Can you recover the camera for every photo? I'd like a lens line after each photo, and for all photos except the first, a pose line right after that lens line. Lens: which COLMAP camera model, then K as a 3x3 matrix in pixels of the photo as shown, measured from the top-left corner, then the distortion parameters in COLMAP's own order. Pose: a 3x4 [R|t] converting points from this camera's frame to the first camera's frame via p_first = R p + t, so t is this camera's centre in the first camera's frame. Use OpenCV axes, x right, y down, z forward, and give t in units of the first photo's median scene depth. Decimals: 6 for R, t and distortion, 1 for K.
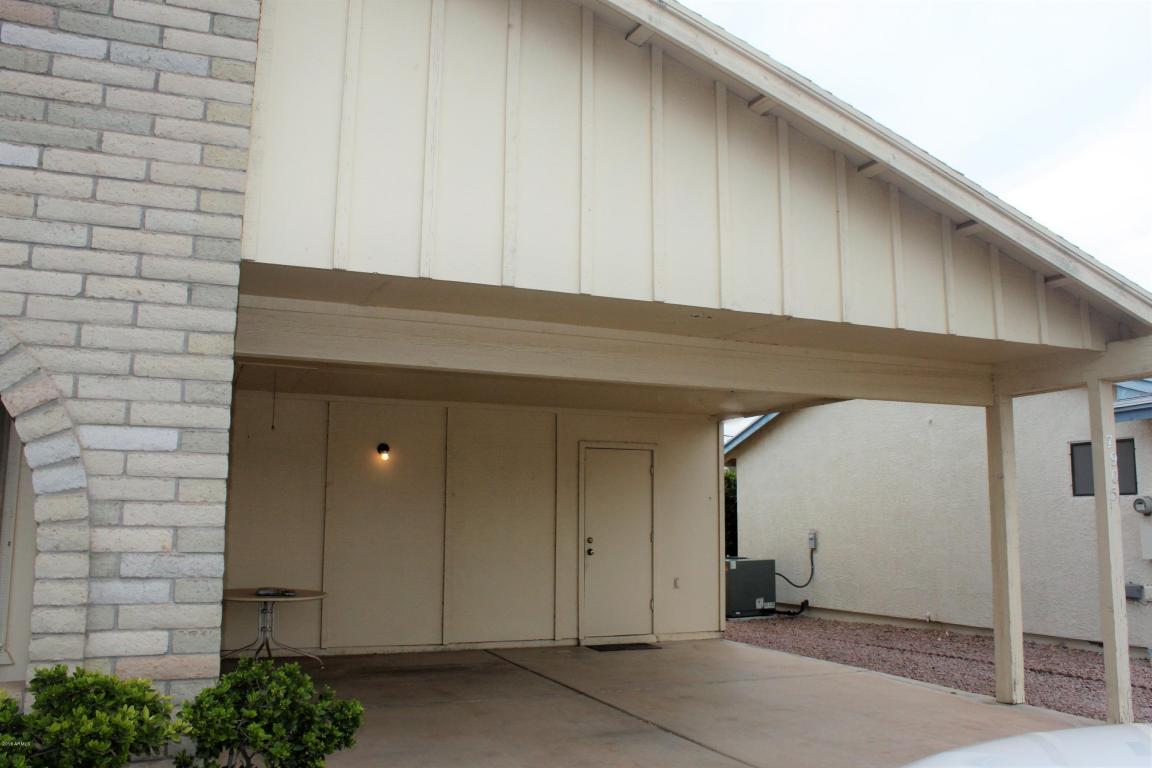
lens RADIAL K [[953.0, 0, 572.7], [0, 953.0, 374.8], [0, 0, 1]] dist [-0.176586, 0.160177]
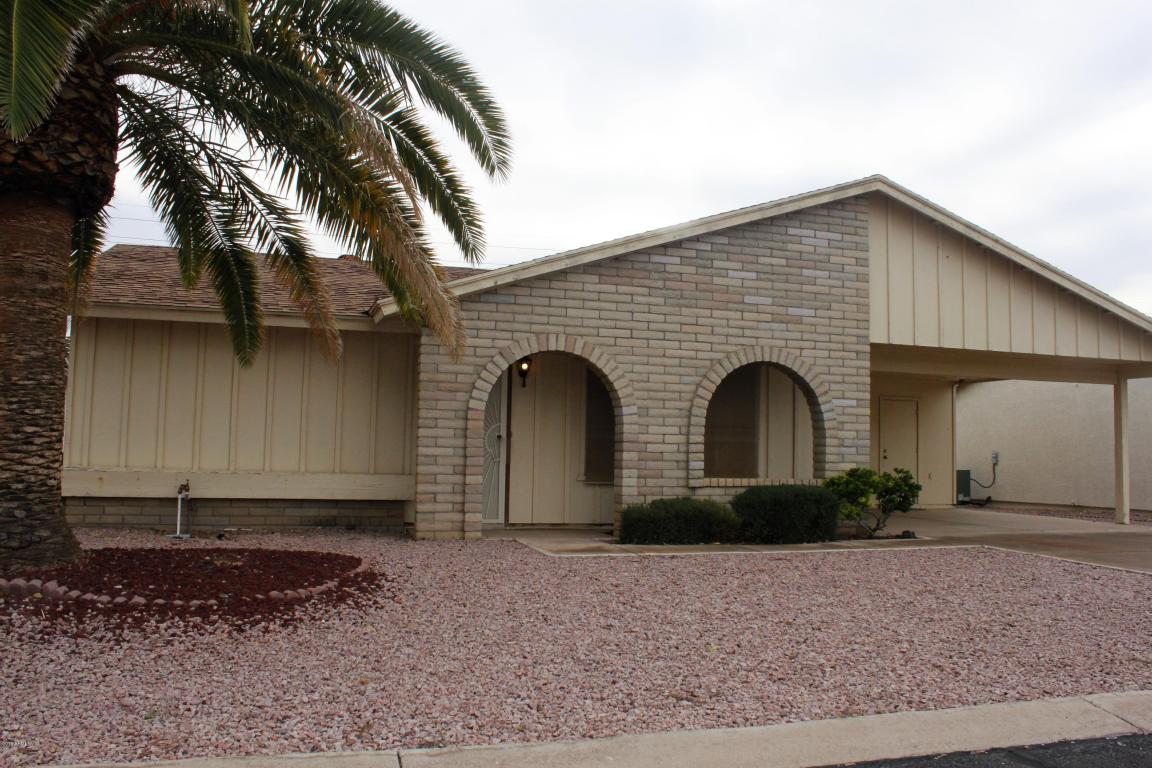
lens RADIAL K [[953.0, 0, 572.7], [0, 953.0, 374.8], [0, 0, 1]] dist [-0.176586, 0.160177]
pose [[0.993710, 0.006355, -0.111806, -0.999029], [0.000701, 0.998016, 0.062957, -0.220137], [0.111984, -0.062639, 0.991734, -2.193415]]
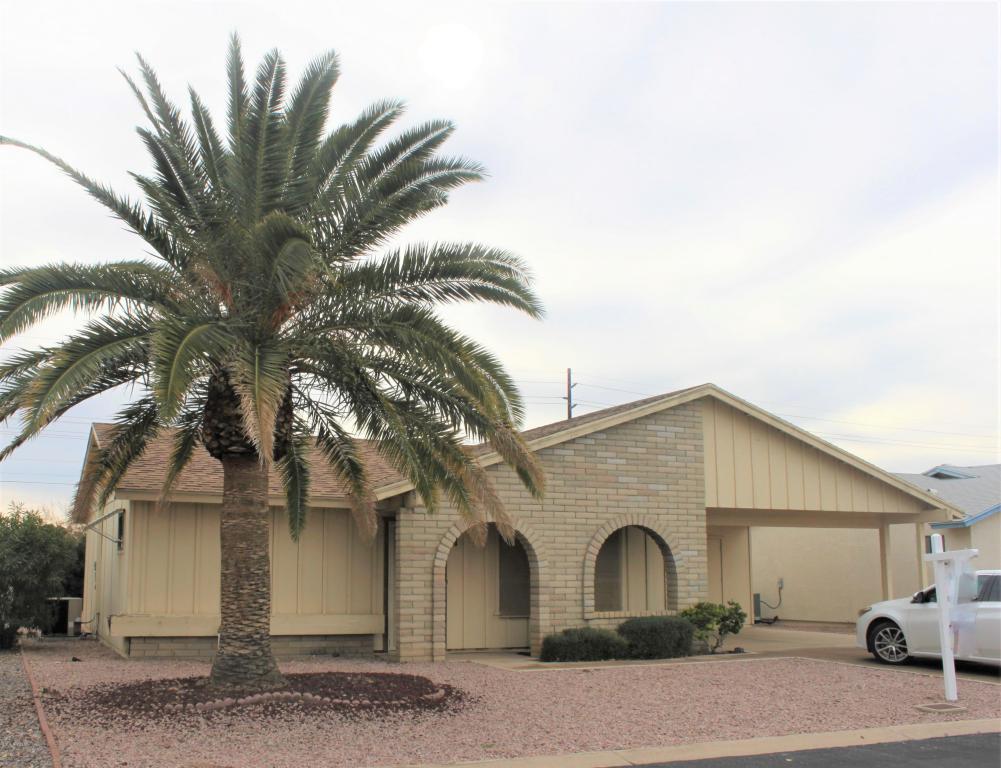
lens RADIAL K [[1025.5, 0, 373.0], [0, 1025.5, 389.3], [0, 0, 1]] dist [-0.184770, 0.184003]
pose [[0.999217, -0.001206, -0.039537, -1.684669], [0.000133, 0.999632, -0.027132, -0.541499], [0.039555, 0.027105, 0.998850, -3.579559]]
